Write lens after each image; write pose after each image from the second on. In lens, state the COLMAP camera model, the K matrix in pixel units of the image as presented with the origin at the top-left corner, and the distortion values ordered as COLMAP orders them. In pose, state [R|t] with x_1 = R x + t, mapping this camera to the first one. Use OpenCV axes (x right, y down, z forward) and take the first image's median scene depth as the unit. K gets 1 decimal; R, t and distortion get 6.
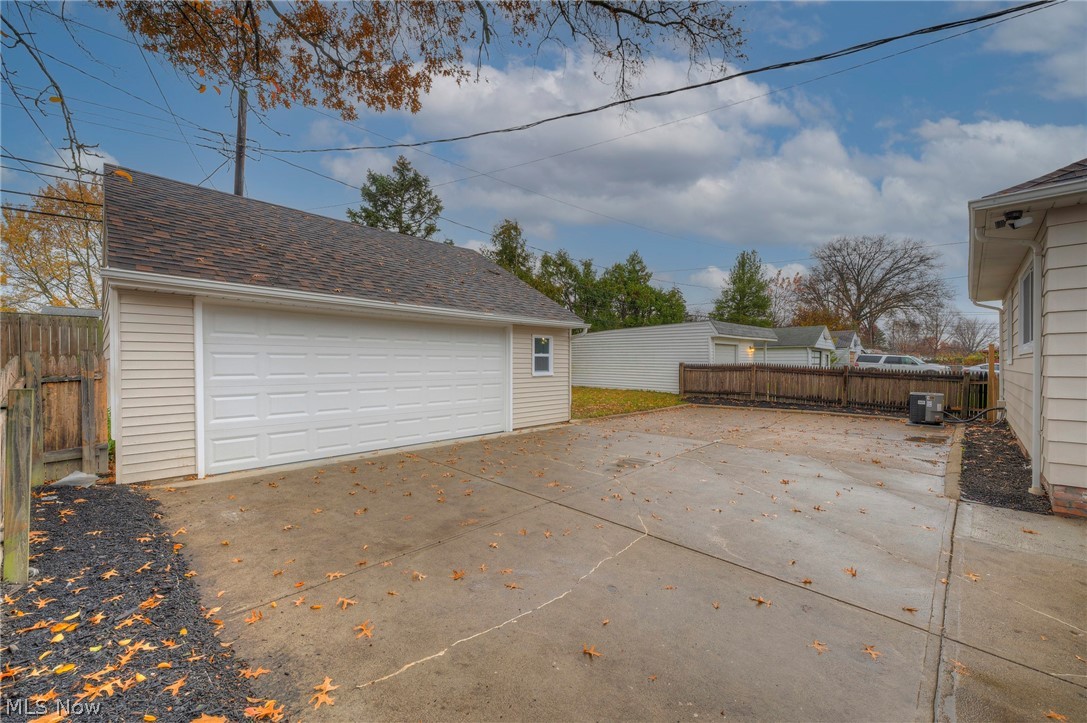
lens RADIAL K [[429.1, 0, 538.0], [0, 429.1, 357.6], [0, 0, 1]] dist [-0.000156, -0.000442]
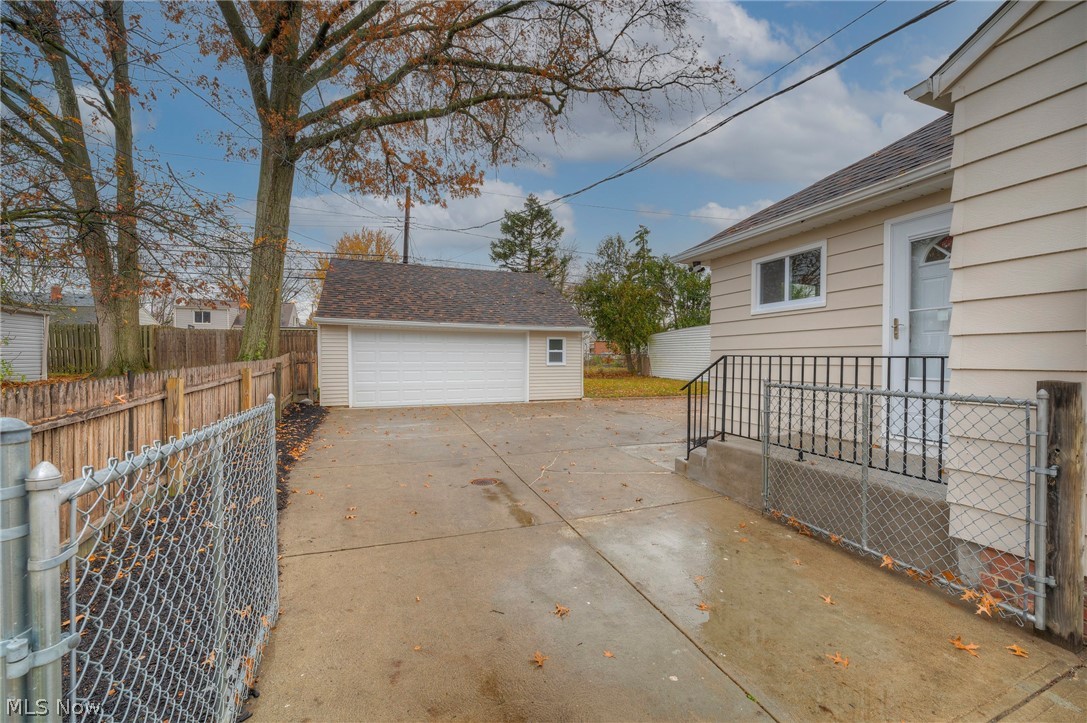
lens RADIAL K [[429.1, 0, 538.0], [0, 429.1, 357.6], [0, 0, 1]] dist [-0.000156, -0.000442]
pose [[0.902186, 0.001417, -0.431344, 0.577865], [0.003371, 0.999941, 0.010336, 0.001116], [0.431333, -0.010779, 0.902128, -0.321174]]
